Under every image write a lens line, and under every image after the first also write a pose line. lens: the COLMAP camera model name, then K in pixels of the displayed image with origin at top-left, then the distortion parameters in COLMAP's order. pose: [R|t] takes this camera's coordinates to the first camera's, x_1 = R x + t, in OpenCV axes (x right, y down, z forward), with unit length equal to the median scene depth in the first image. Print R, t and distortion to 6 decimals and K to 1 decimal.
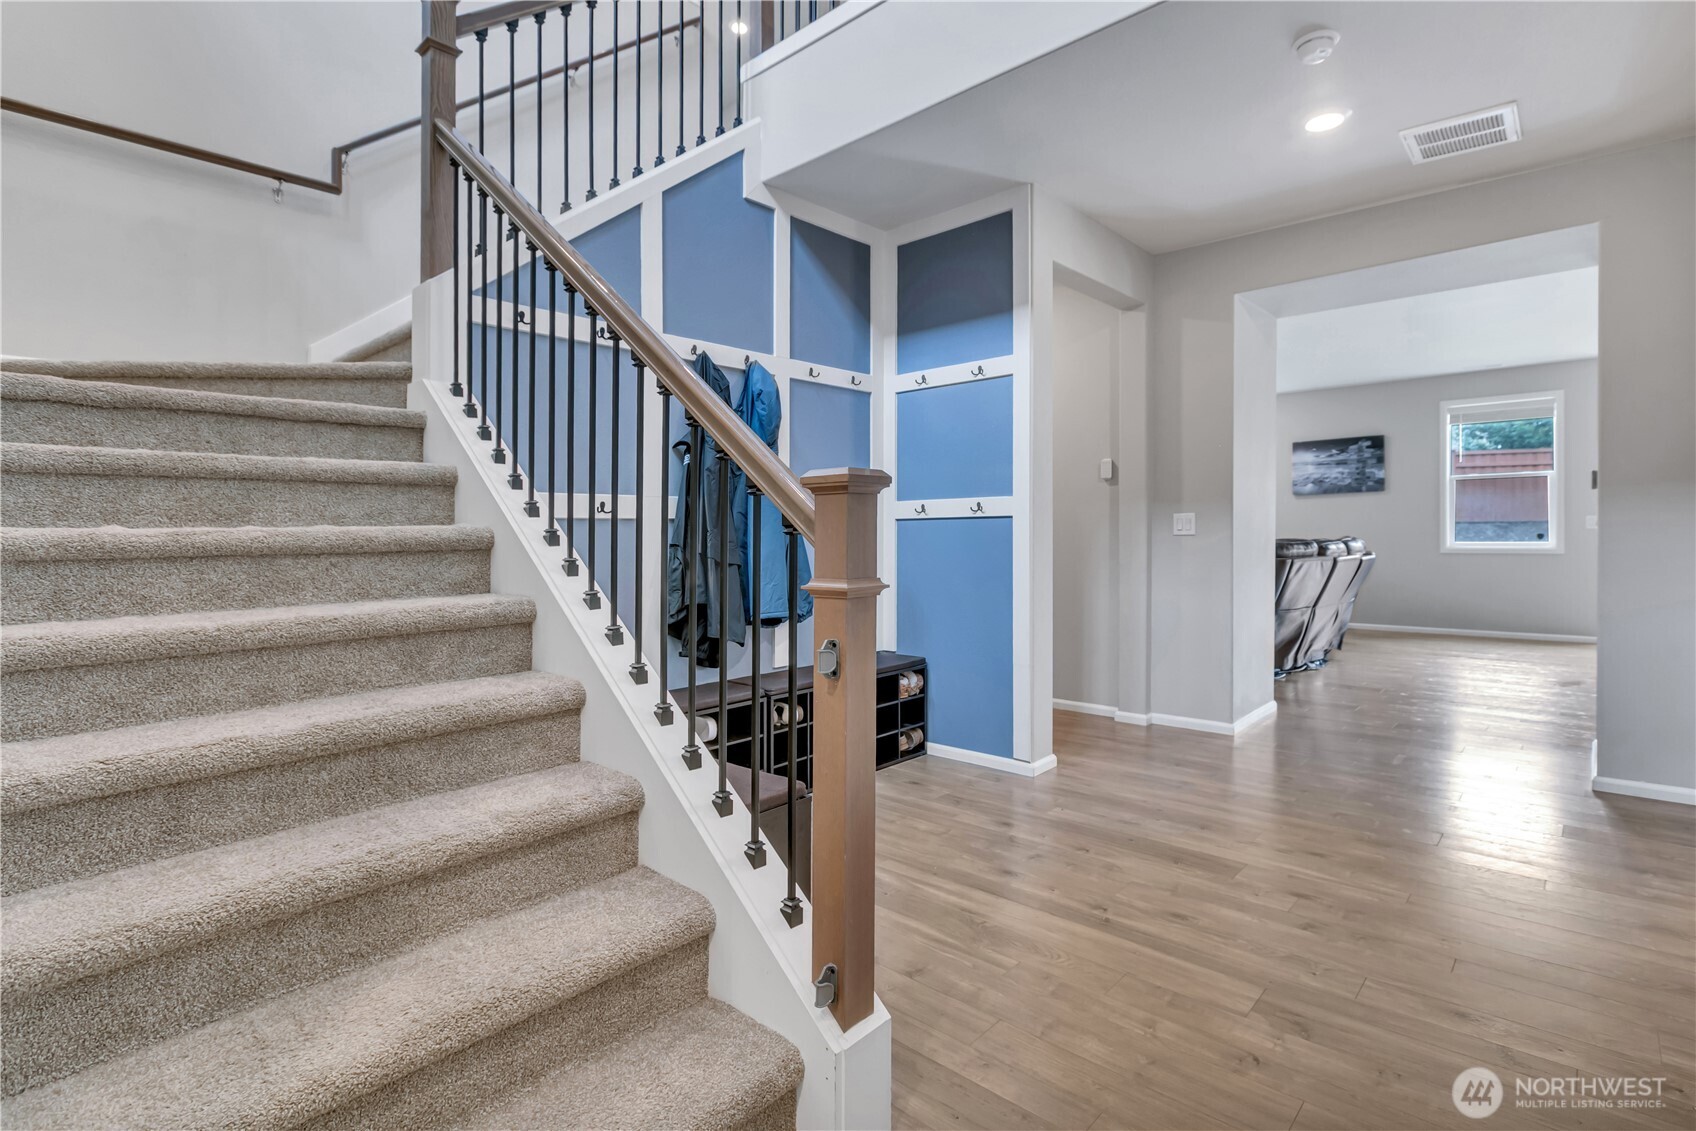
lens RADIAL K [[792.6, 0, 885.9], [0, 792.6, 535.8], [0, 0, 1]] dist [-0.000061, -0.000397]
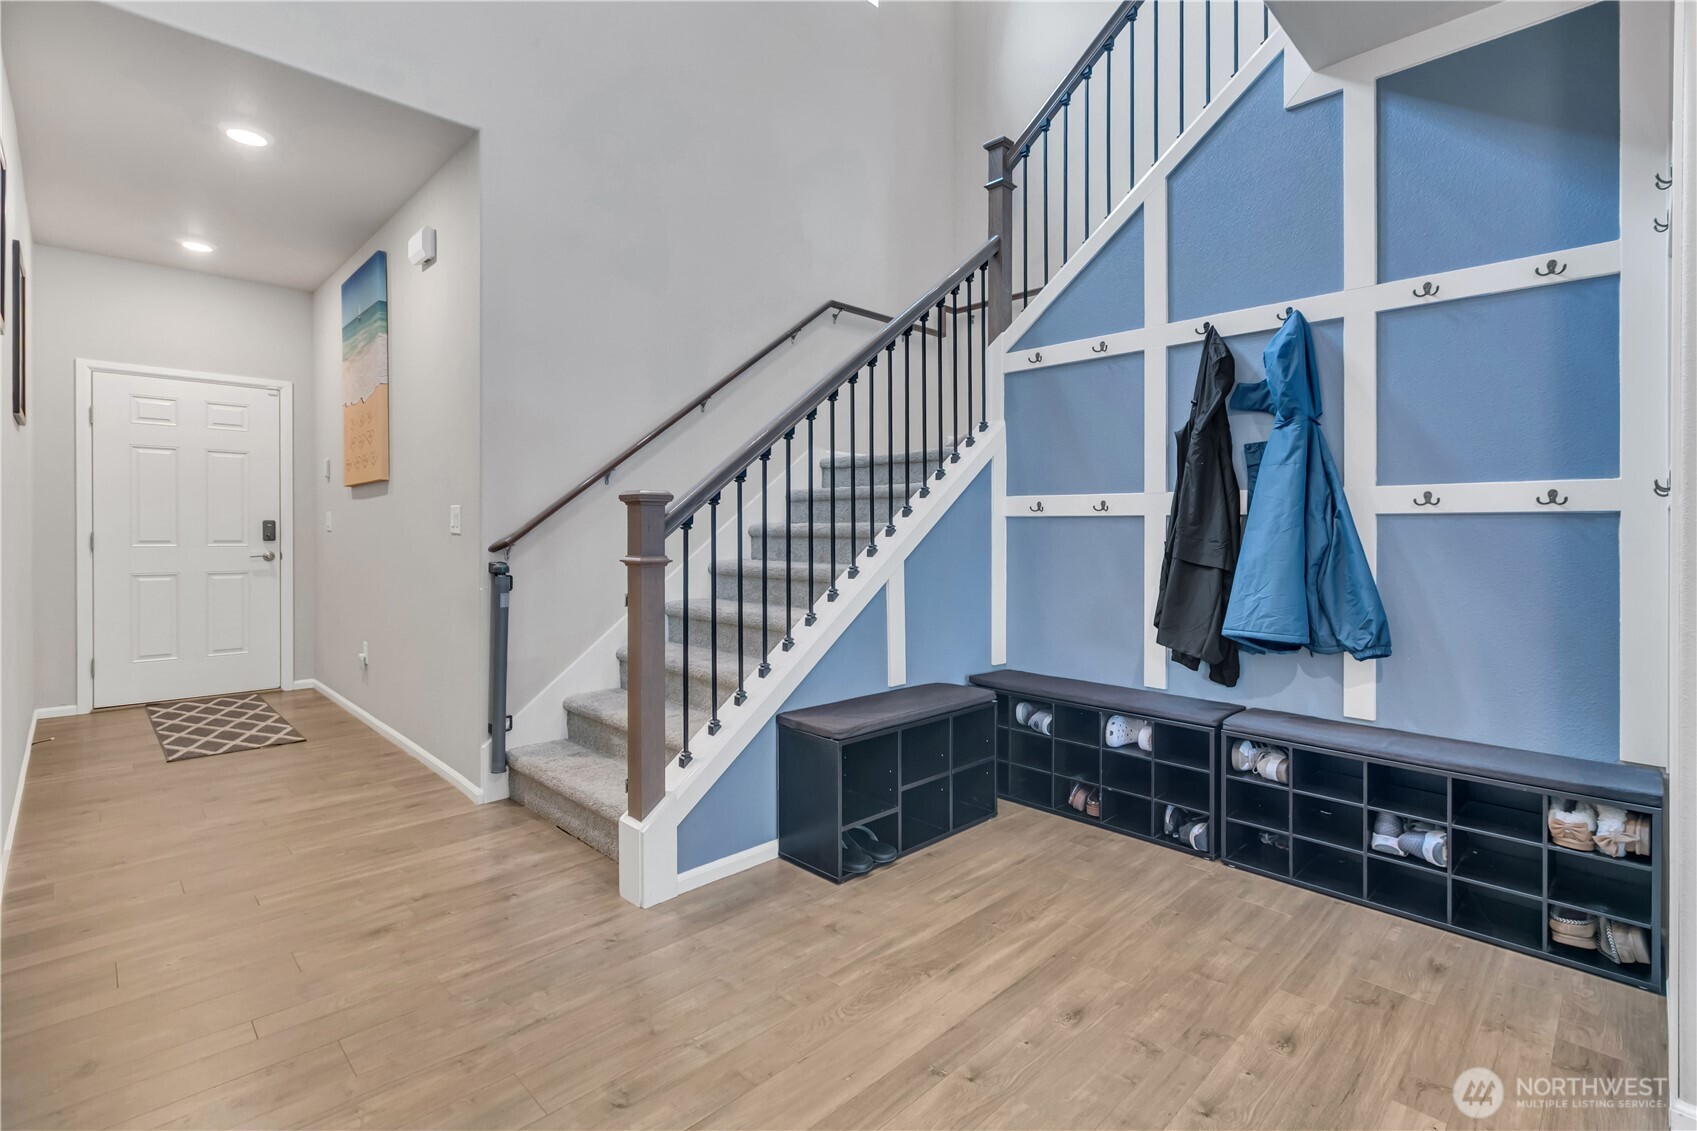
lens RADIAL K [[777.7, 0, 852.1], [0, 777.7, 521.3], [0, 0, 1]] dist [-0.001462, 0.000581]
pose [[-0.030772, 0.026707, -0.999170, 0.771362], [-0.012449, 0.999555, 0.027101, -0.033705], [0.999449, 0.013272, -0.030426, 0.733211]]
